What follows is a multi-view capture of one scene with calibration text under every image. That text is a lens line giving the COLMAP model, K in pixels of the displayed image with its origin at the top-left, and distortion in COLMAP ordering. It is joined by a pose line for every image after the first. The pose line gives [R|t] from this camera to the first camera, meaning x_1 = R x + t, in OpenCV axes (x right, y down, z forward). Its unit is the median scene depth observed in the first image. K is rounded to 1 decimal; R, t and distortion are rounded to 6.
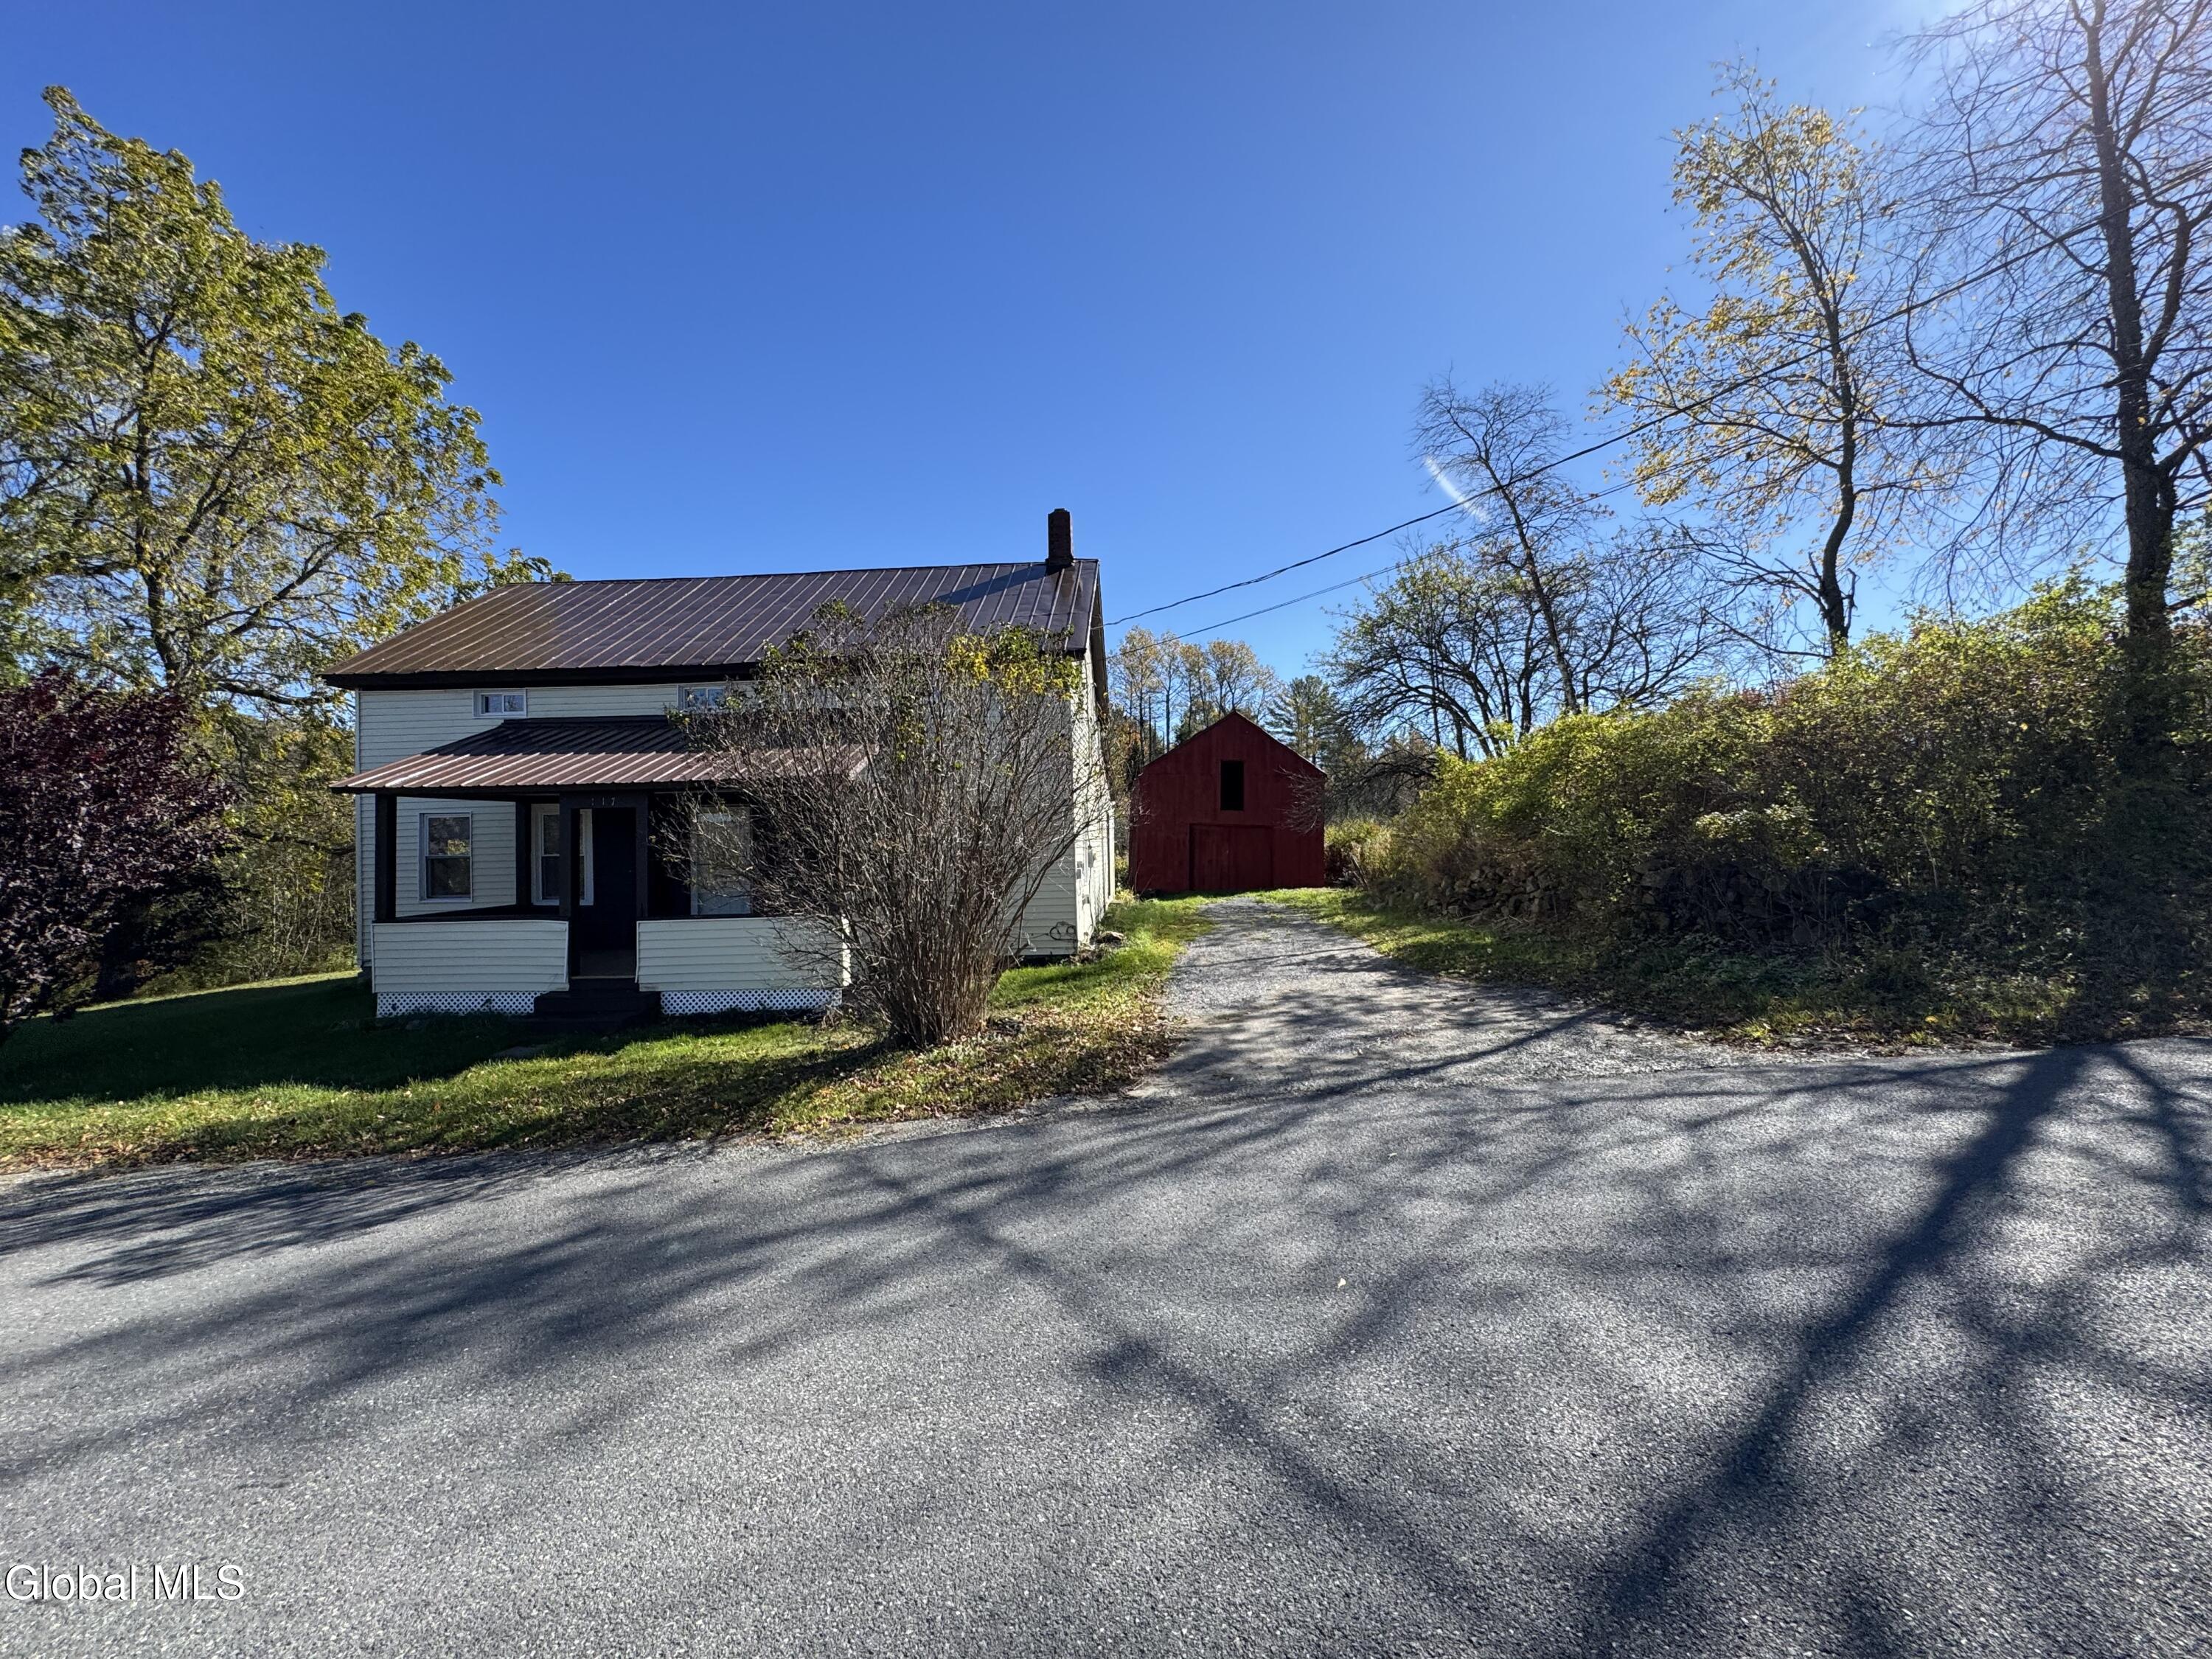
lens RADIAL K [[895.9, 0, 1111.2], [0, 895.9, 834.9], [0, 0, 1]] dist [0.000356, 0.000177]
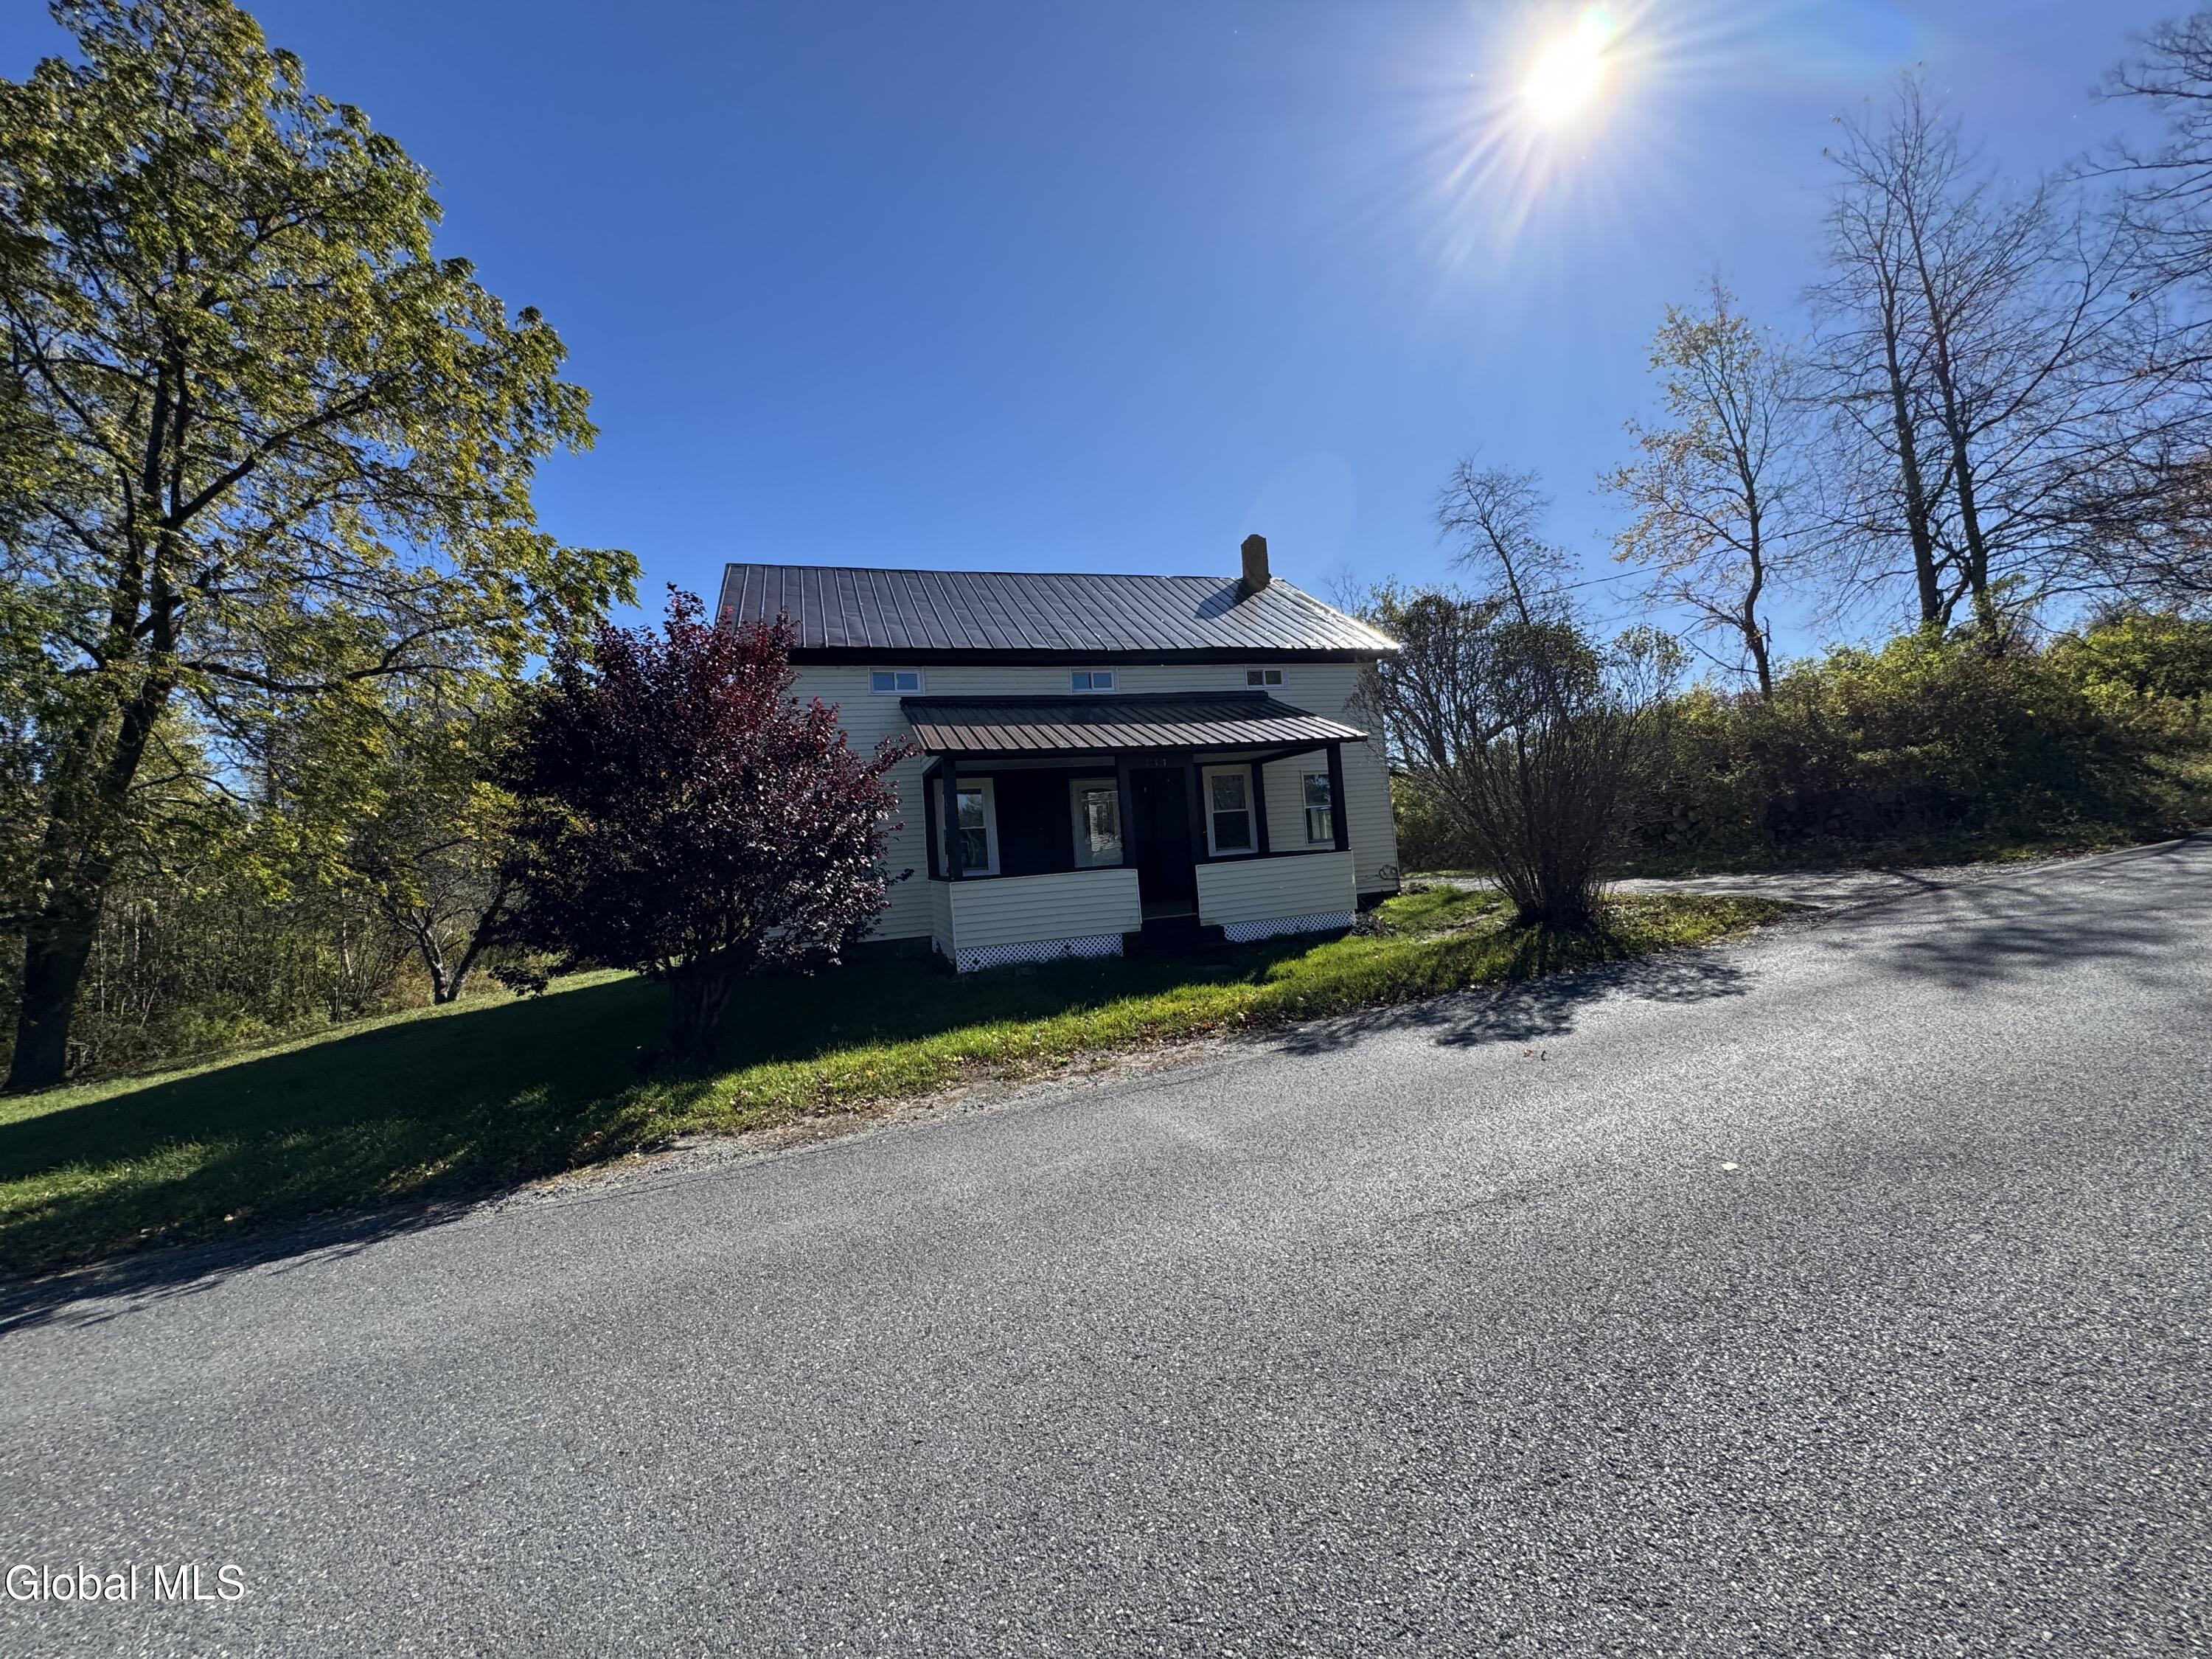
lens RADIAL K [[888.6, 0, 1099.1], [0, 888.6, 823.2], [0, 0, 1]] dist [0.001258, -0.000052]
pose [[0.937063, -0.033475, 0.347553, -0.832283], [0.050684, 0.997892, -0.040540, 0.065844], [-0.345463, 0.055604, 0.936784, -0.020213]]
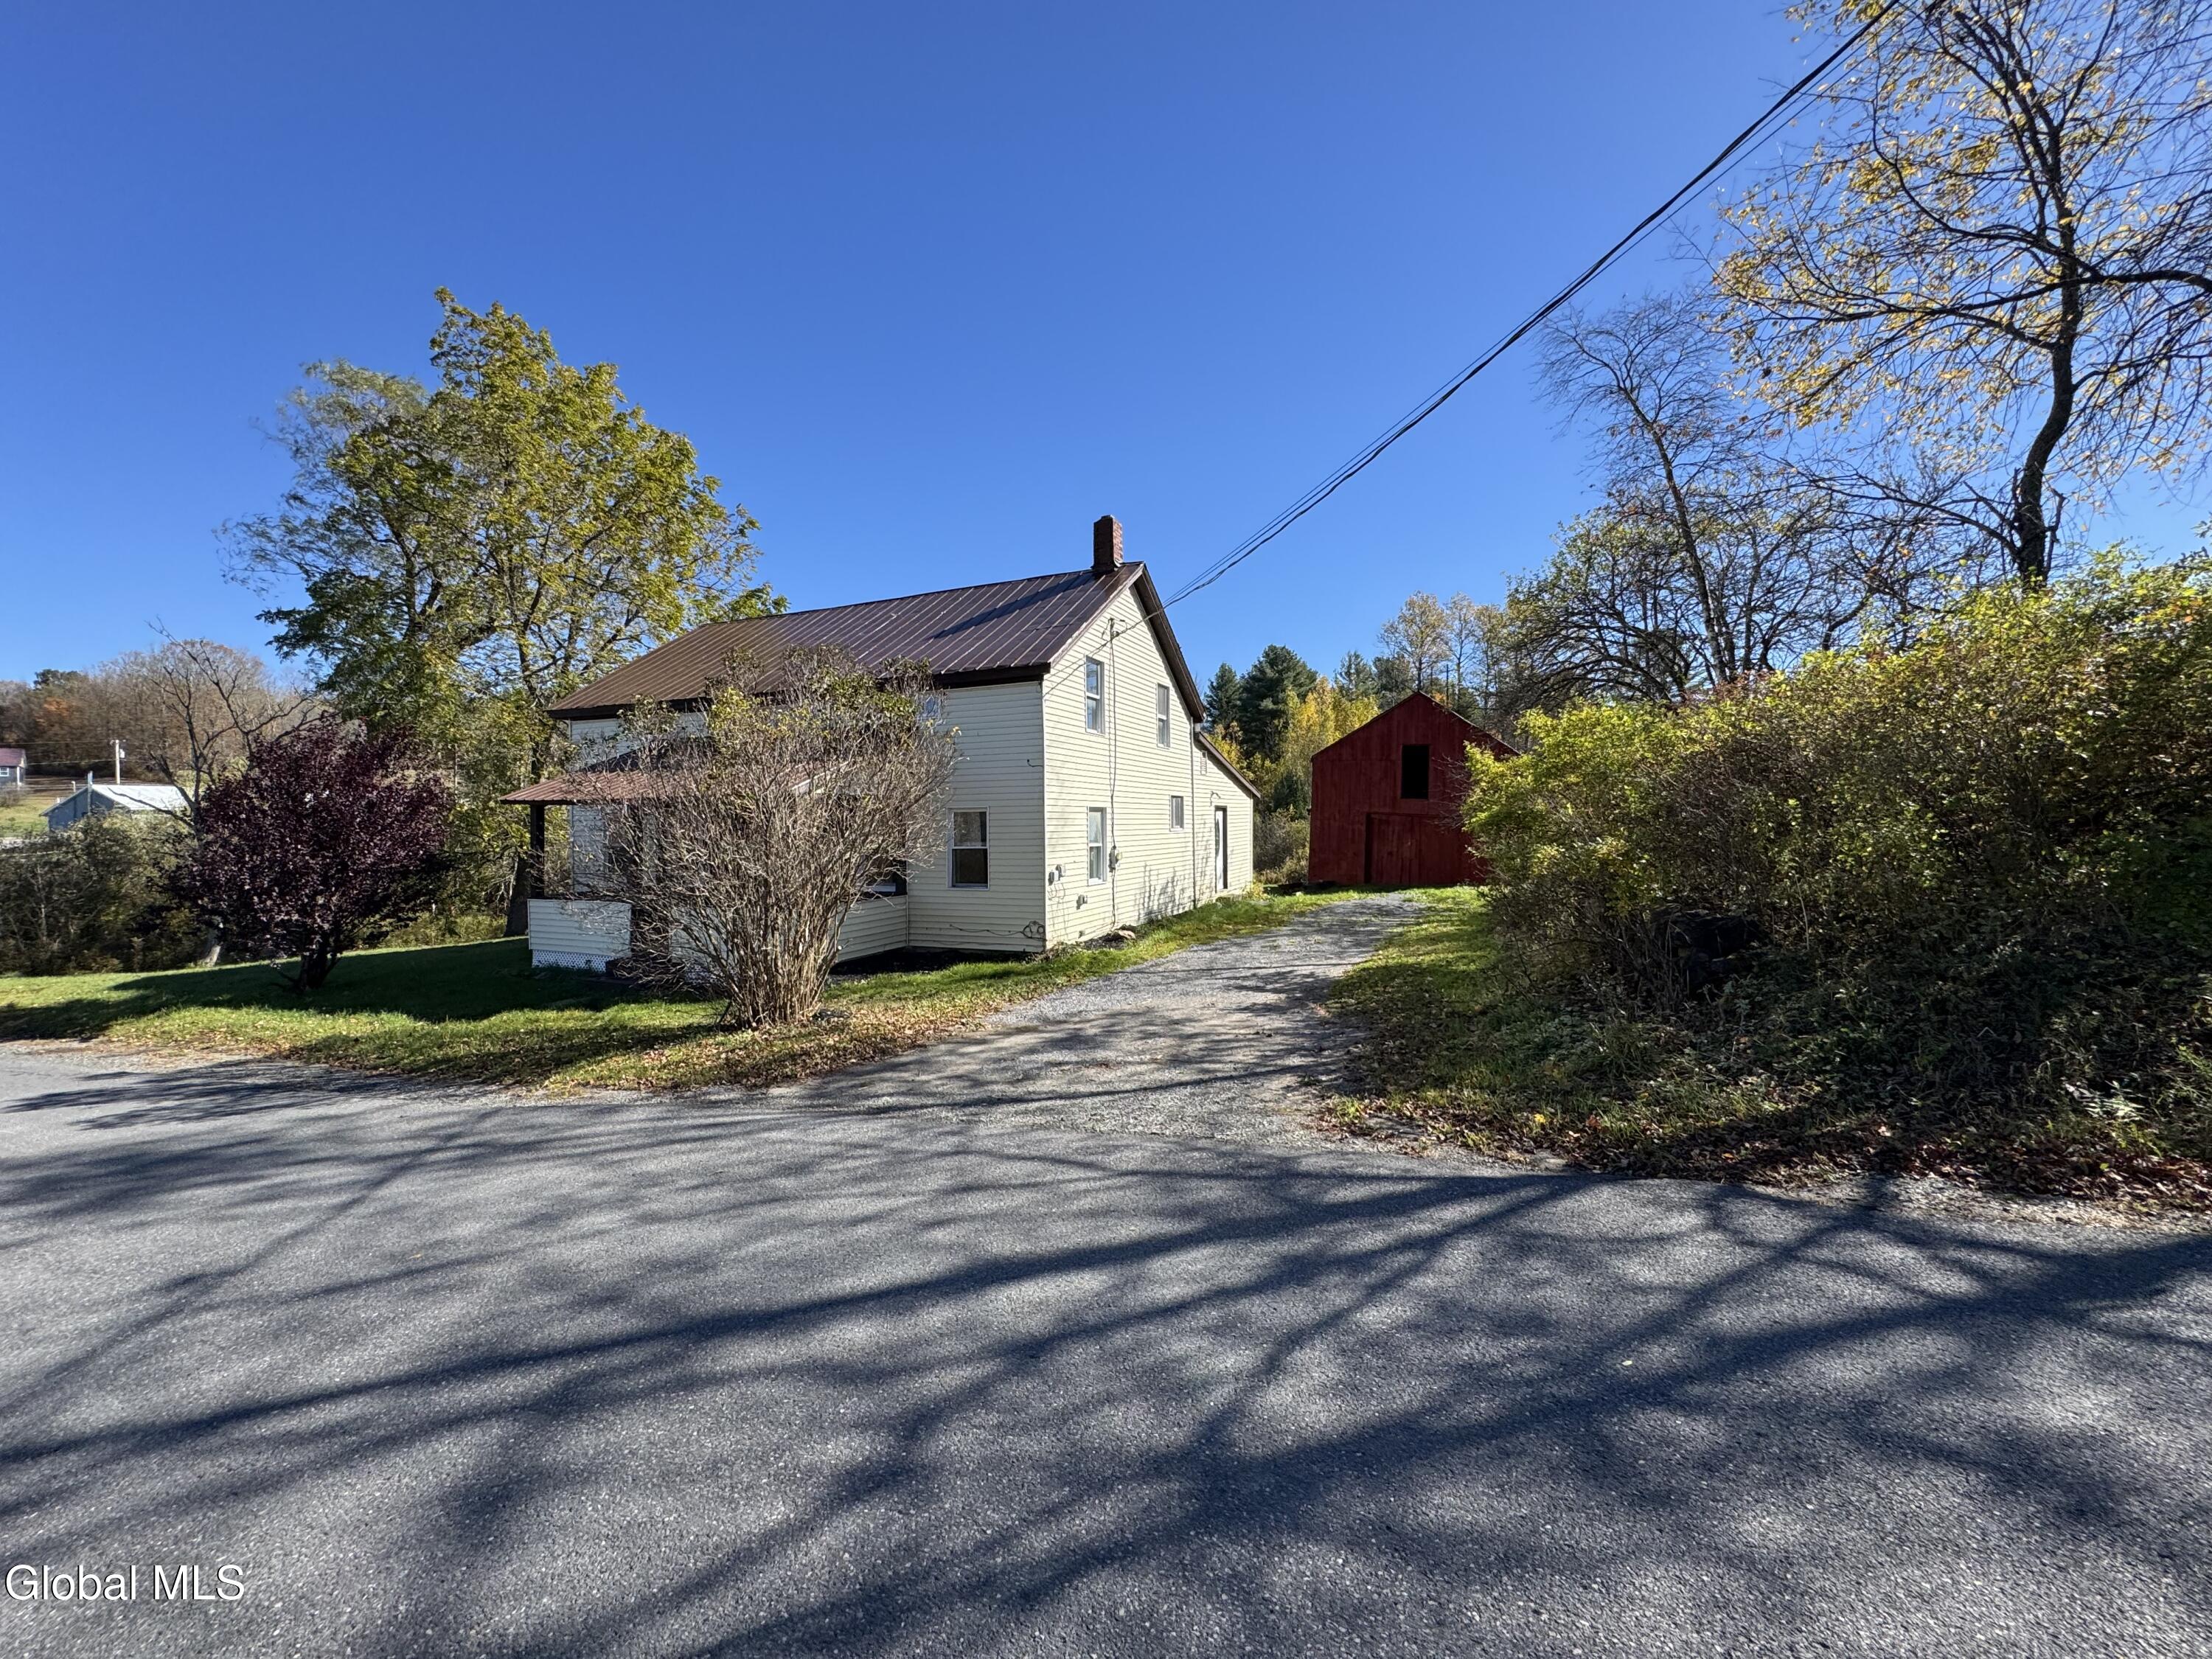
lens RADIAL K [[885.8, 0, 1098.8], [0, 885.8, 852.5], [0, 0, 1]] dist [0.001509, 0.000012]
pose [[0.935106, 0.022880, -0.353629, 0.376334], [-0.005283, 0.998703, 0.050648, -0.036447], [0.354329, -0.045493, 0.934013, 0.038133]]
